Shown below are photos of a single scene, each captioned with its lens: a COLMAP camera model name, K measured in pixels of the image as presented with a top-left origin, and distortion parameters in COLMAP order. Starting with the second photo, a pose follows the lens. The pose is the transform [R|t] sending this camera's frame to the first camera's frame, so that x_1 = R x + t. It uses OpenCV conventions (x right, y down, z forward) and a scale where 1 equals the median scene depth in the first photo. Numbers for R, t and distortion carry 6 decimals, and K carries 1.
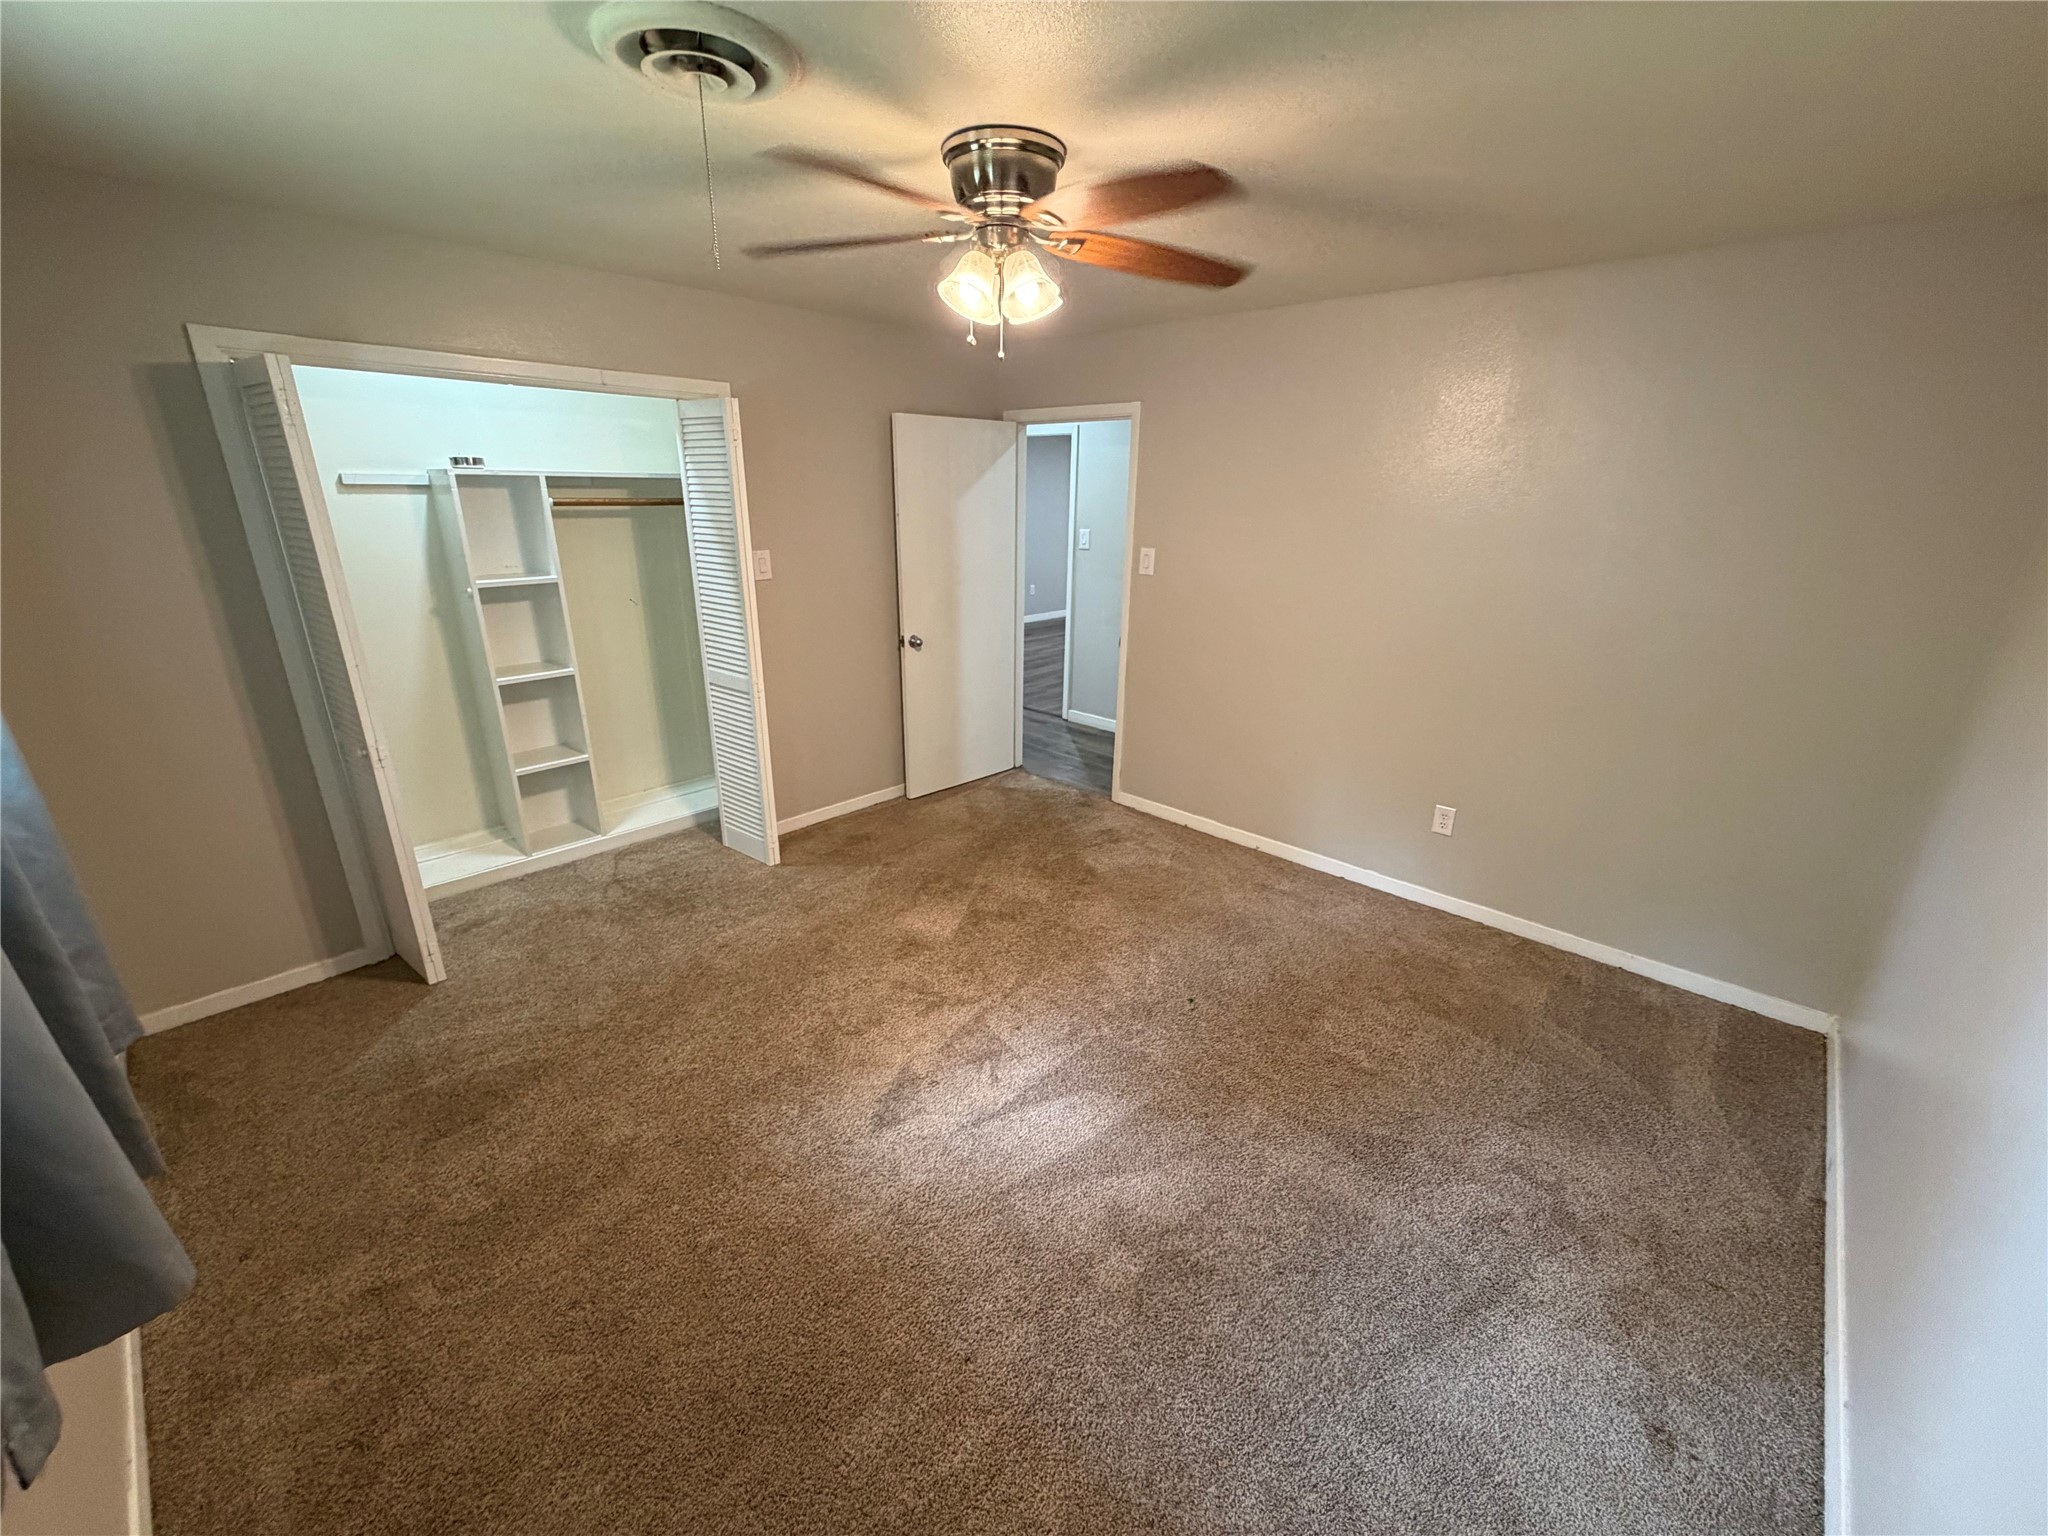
lens RADIAL K [[817.6, 0, 1024.0], [0, 817.6, 768.0], [0, 0, 1]] dist [-0.000786, 0.000029]
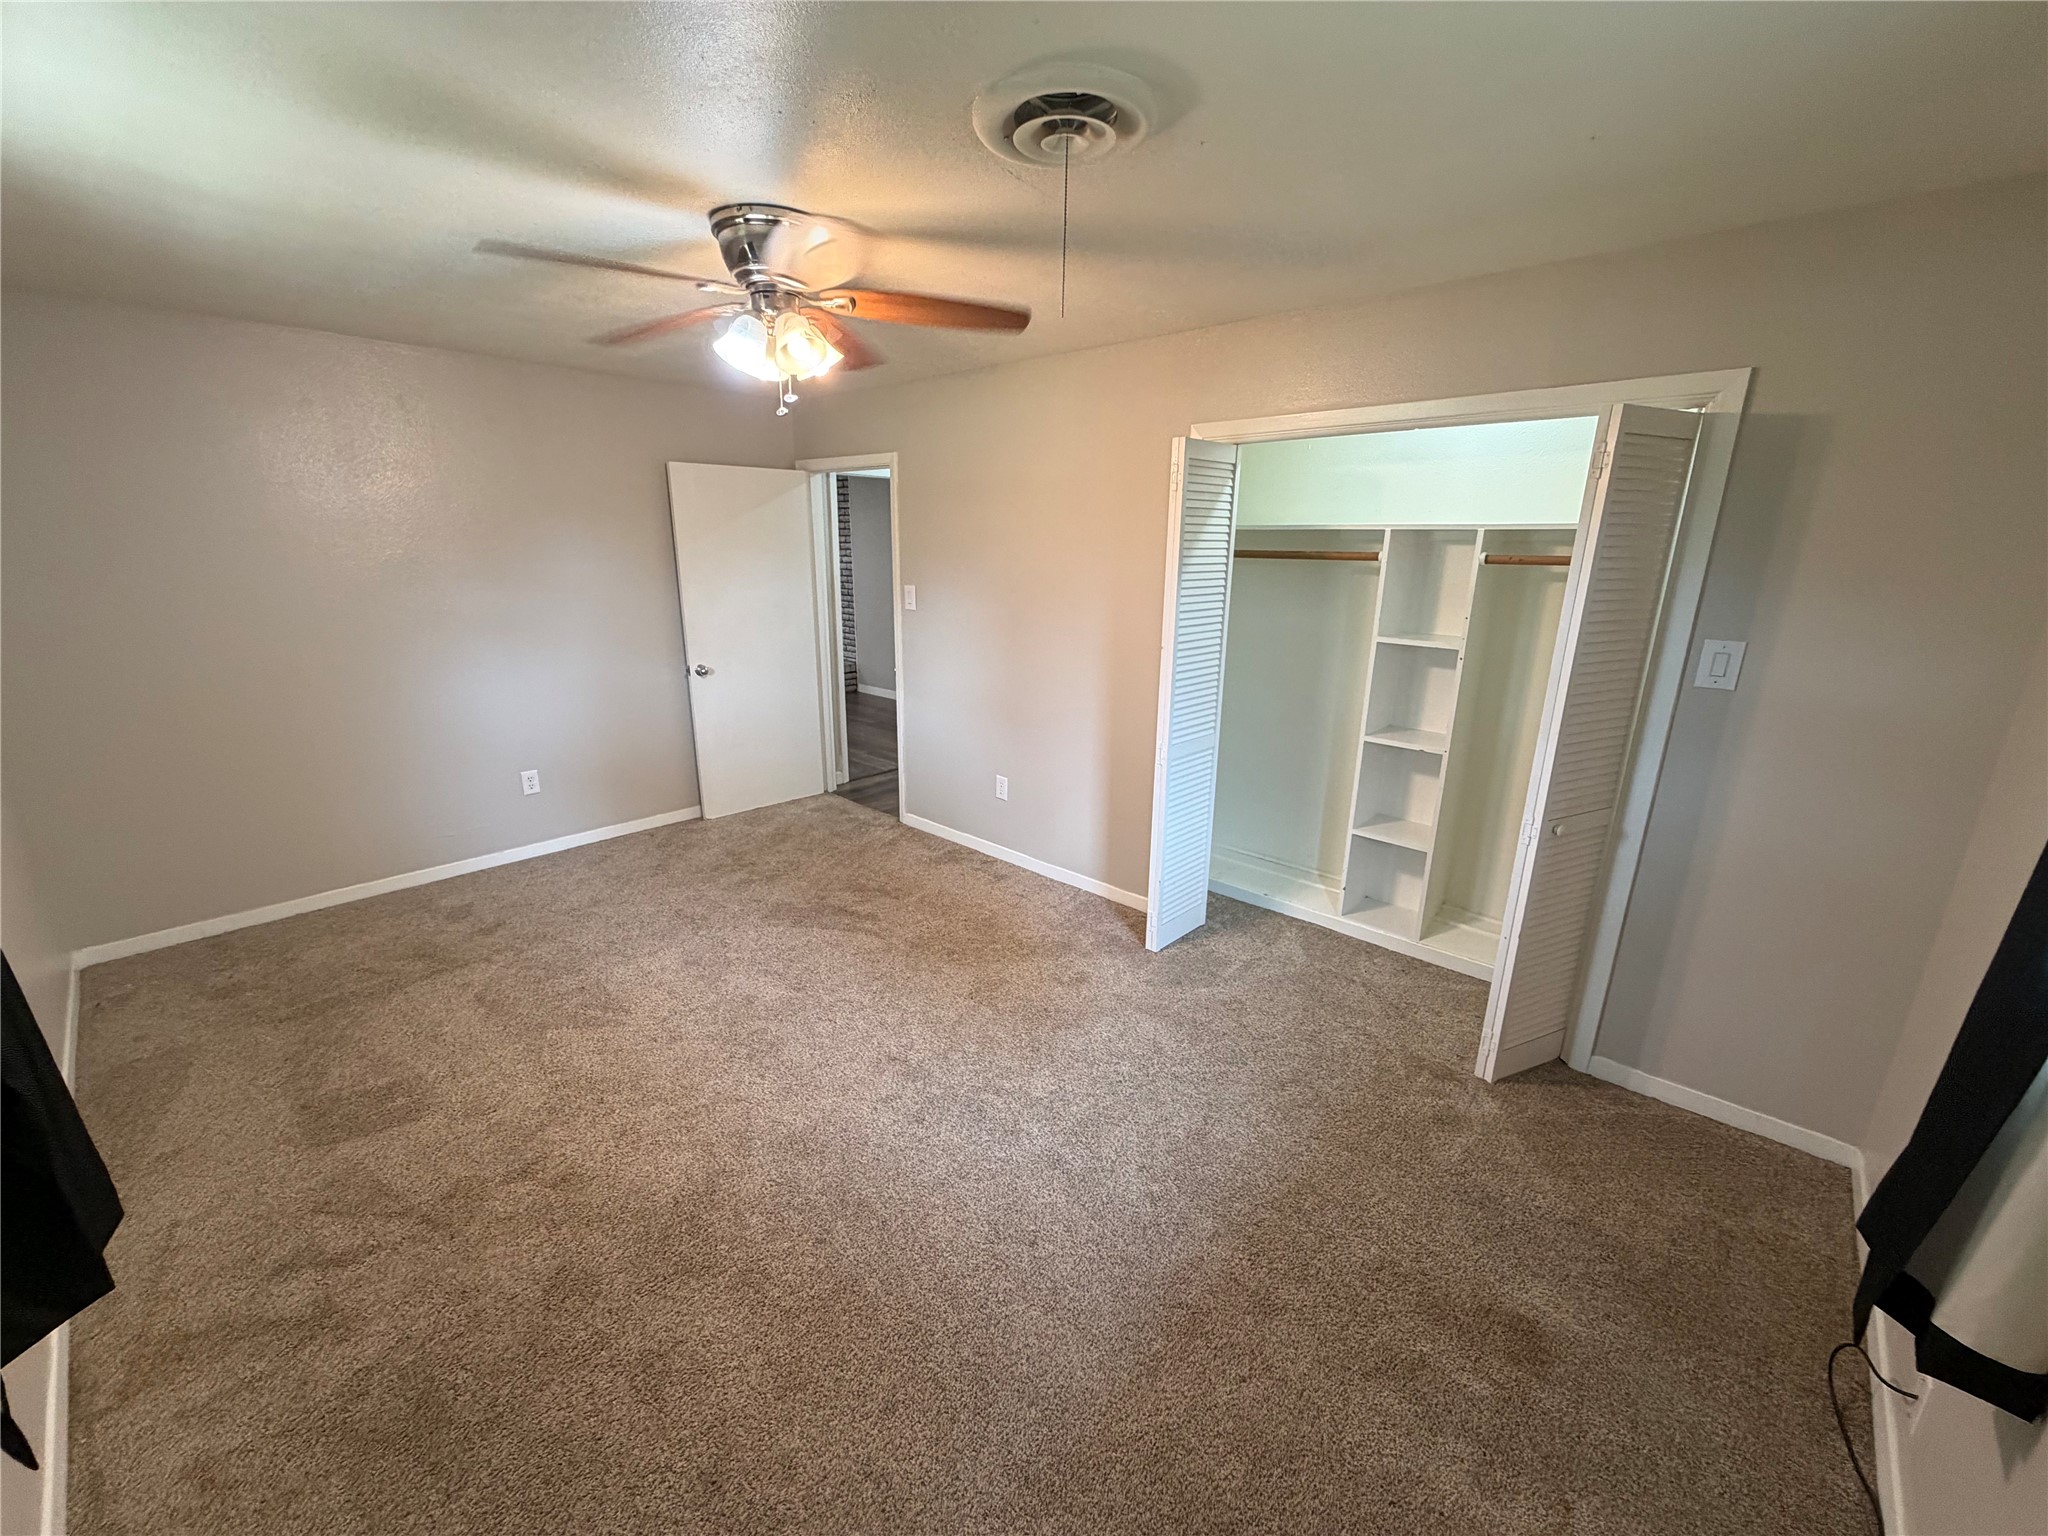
lens RADIAL K [[817.6, 0, 1024.0], [0, 817.6, 768.0], [0, 0, 1]] dist [-0.000786, 0.000029]
pose [[0.998201, 0.023261, -0.055255, 0.346464], [-0.026641, 0.997768, -0.061232, 0.025163], [0.053707, 0.062594, 0.996593, -0.025141]]
